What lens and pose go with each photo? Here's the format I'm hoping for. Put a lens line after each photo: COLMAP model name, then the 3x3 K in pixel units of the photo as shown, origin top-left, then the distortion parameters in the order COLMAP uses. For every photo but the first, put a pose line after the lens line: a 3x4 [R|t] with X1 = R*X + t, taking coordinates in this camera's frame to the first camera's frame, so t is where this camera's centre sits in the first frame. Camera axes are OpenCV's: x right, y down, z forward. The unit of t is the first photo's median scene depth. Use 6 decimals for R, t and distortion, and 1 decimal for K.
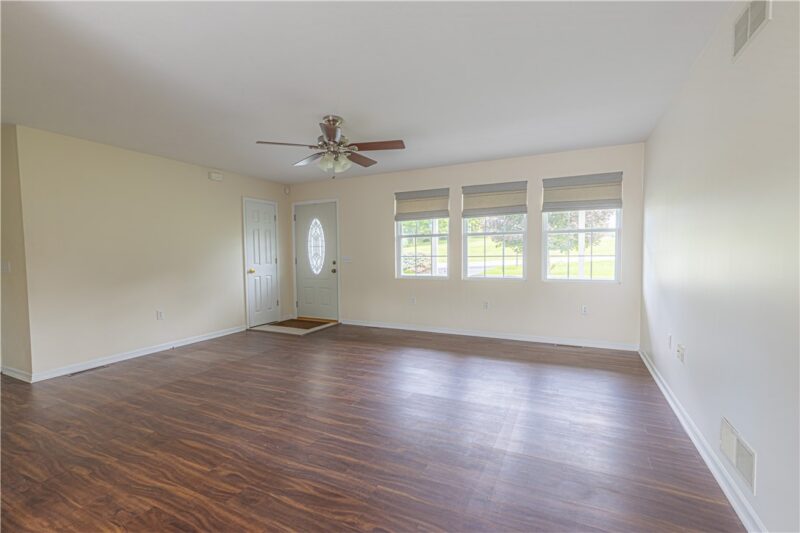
lens RADIAL K [[360.5, 0, 398.6], [0, 360.5, 268.3], [0, 0, 1]] dist [0.009939, -0.000508]
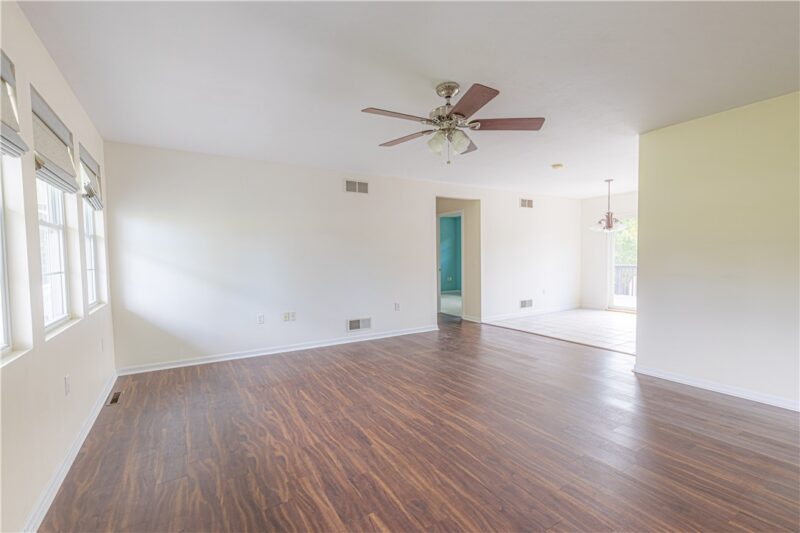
lens RADIAL K [[360.5, 0, 400.5], [0, 360.5, 270.7], [0, 0, 1]] dist [0.009939, -0.000508]
pose [[-0.851996, -0.002083, 0.523544, -0.536022], [0.044370, 0.996107, 0.076170, -0.084665], [-0.521664, 0.088126, -0.848587, 1.869236]]
